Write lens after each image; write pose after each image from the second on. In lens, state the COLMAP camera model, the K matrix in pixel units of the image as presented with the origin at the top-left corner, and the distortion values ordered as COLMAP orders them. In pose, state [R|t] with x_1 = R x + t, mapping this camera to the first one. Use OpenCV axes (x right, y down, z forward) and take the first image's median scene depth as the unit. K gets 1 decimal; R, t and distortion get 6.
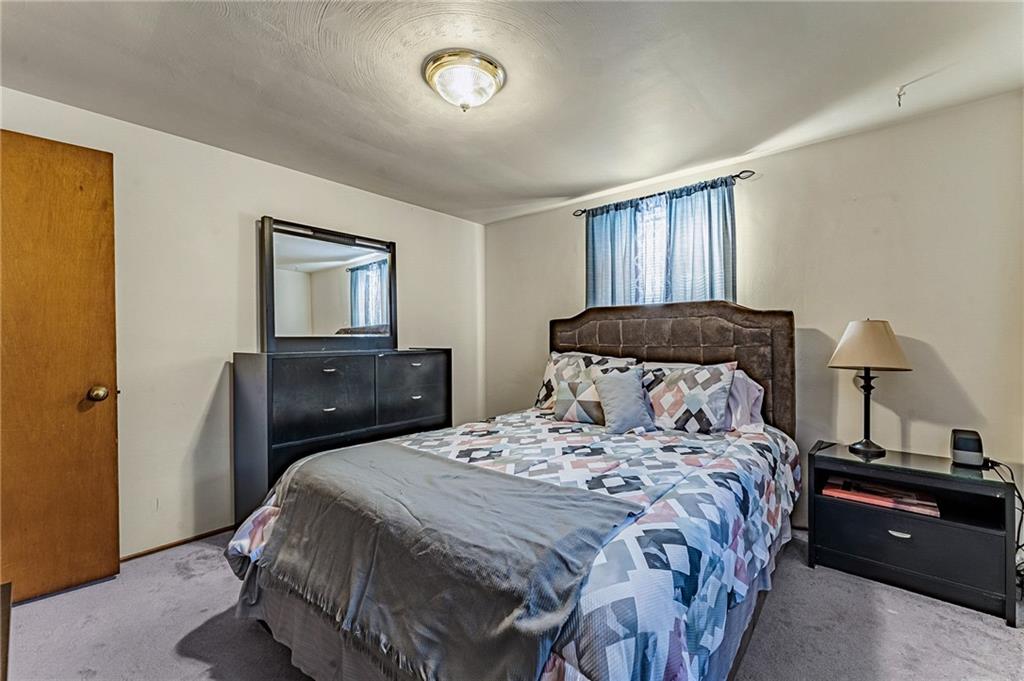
lens RADIAL K [[419.0, 0, 506.7], [0, 419.0, 344.0], [0, 0, 1]] dist [-0.000629, 0.000537]
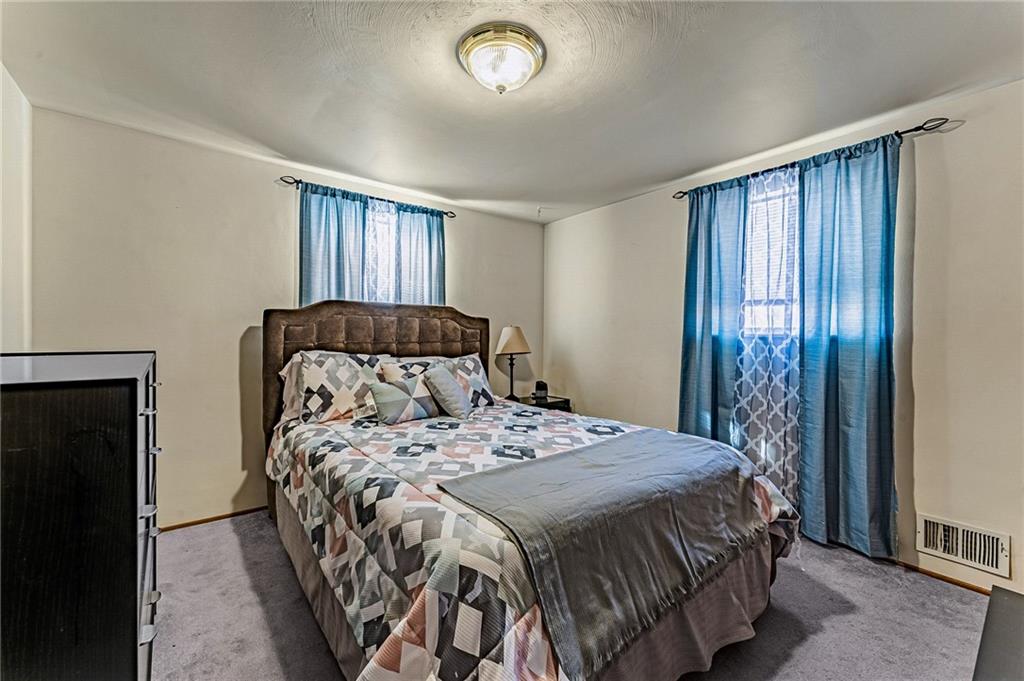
lens RADIAL K [[419.0, 0, 506.5], [0, 419.0, 337.5], [0, 0, 1]] dist [-0.000629, 0.000537]
pose [[0.185910, 0.002507, 0.982564, -0.752688], [0.004967, 0.999982, -0.003491, -0.003498], [-0.982554, 0.005529, 0.185894, 0.601027]]
